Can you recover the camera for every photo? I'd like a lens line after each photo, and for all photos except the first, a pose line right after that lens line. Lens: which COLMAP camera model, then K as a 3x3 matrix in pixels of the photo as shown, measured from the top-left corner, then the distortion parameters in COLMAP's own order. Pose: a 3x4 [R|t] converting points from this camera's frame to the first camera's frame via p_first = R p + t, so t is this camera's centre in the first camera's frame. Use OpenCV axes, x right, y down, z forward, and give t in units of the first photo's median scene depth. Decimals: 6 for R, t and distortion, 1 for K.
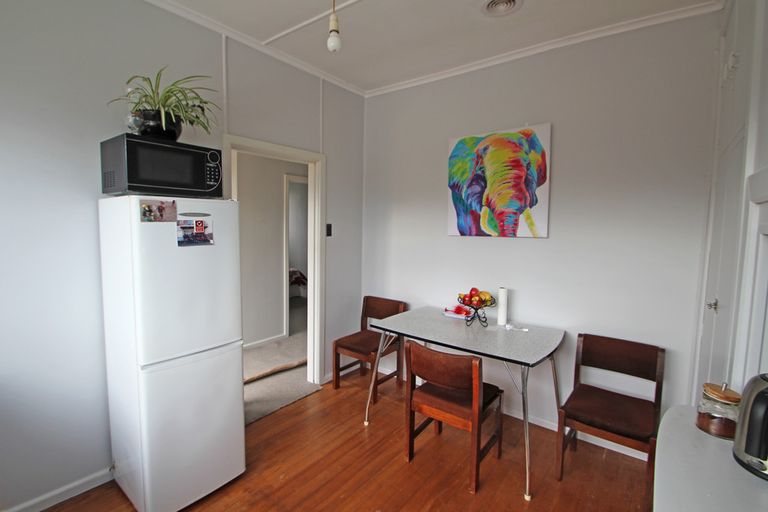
lens RADIAL K [[386.8, 0, 382.5], [0, 386.8, 264.8], [0, 0, 1]] dist [0.001844, -0.016918]
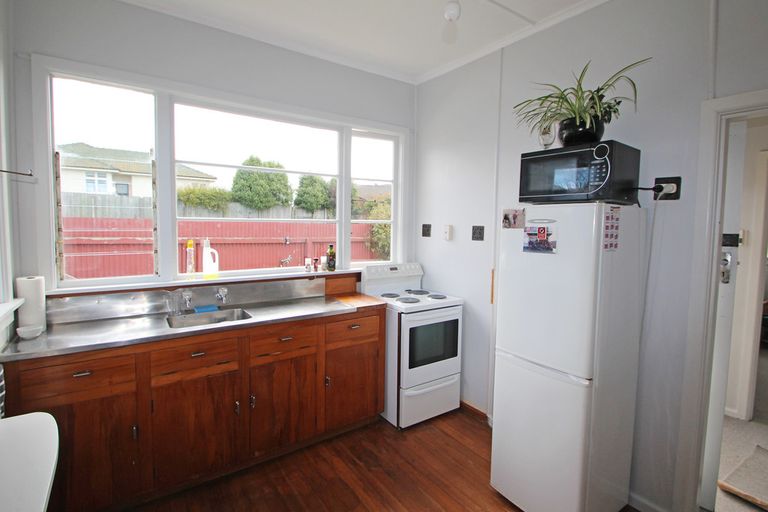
lens RADIAL K [[386.8, 0, 382.5], [0, 386.8, 264.8], [0, 0, 1]] dist [0.001844, -0.016918]
pose [[-0.369631, 0.064226, -0.926956, 0.579852], [-0.129394, 0.984330, 0.119798, -0.088055], [0.920125, 0.164224, -0.355529, 1.015094]]
